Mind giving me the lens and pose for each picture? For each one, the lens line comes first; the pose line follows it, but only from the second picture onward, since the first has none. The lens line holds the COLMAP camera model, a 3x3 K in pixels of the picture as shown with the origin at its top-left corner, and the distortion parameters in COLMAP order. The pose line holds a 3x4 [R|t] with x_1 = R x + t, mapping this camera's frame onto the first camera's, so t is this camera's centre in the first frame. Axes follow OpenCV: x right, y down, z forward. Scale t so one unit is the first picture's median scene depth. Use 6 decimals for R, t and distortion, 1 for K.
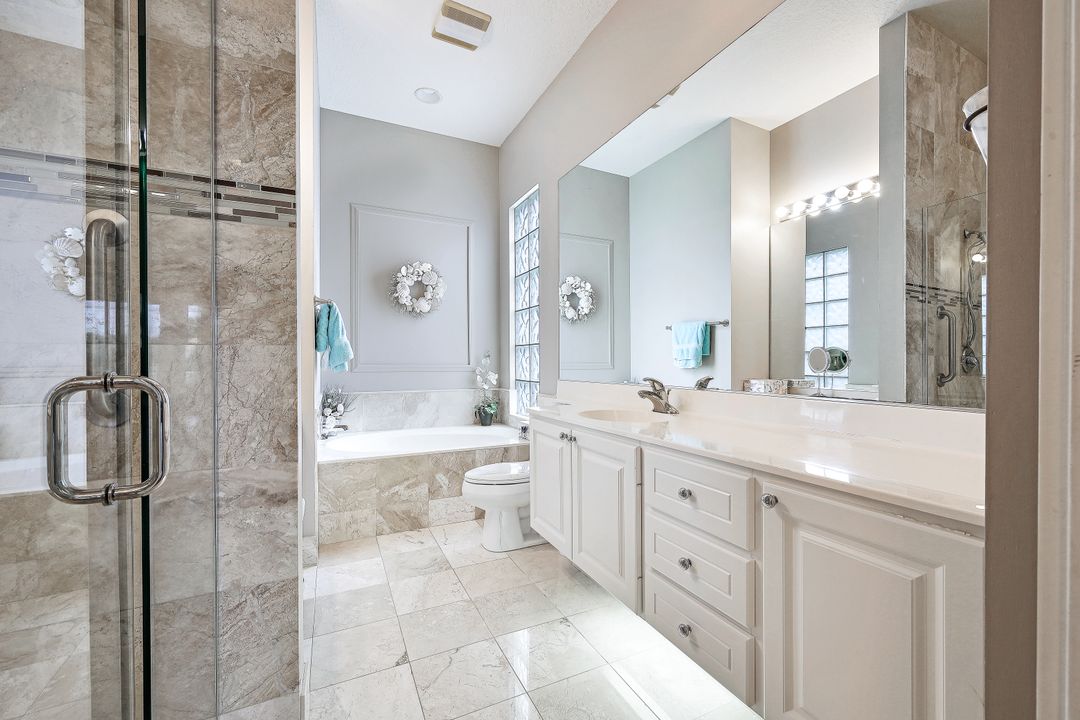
lens RADIAL K [[471.7, 0, 541.2], [0, 471.7, 351.2], [0, 0, 1]] dist [0.001342, 0.000221]
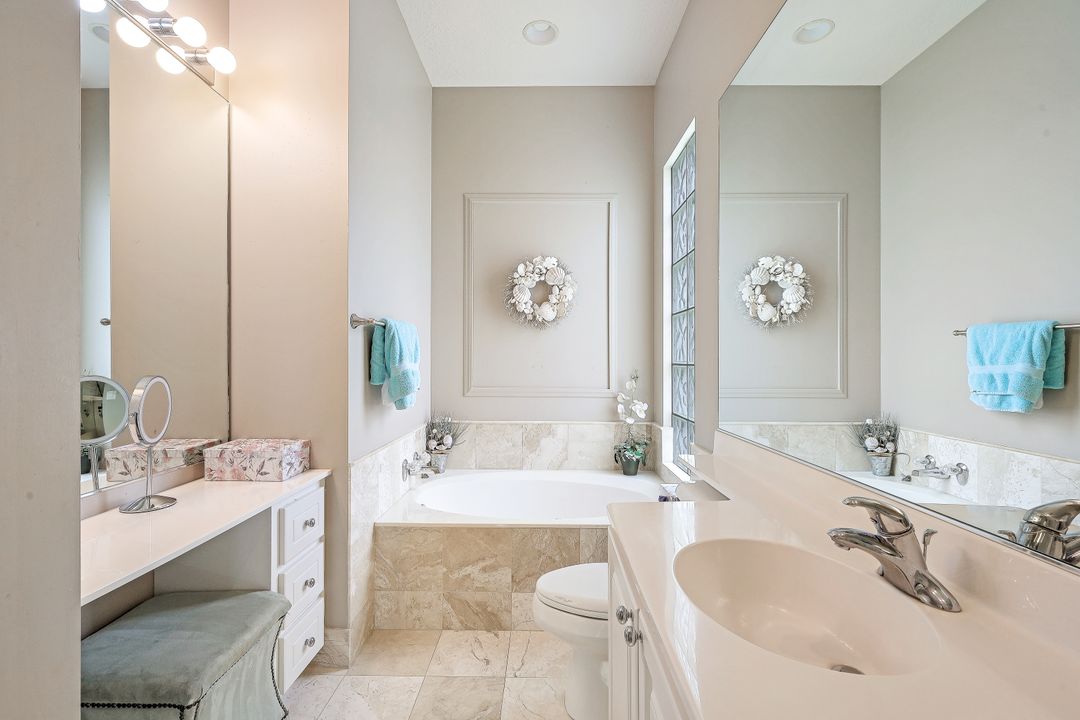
lens RADIAL K [[471.7, 0, 541.2], [0, 471.7, 351.2], [0, 0, 1]] dist [0.001342, 0.000221]
pose [[0.885909, -0.000030, -0.463860, 0.100827], [0.008207, 0.999844, 0.015611, -0.044947], [0.463787, -0.017637, 0.885771, 0.306723]]
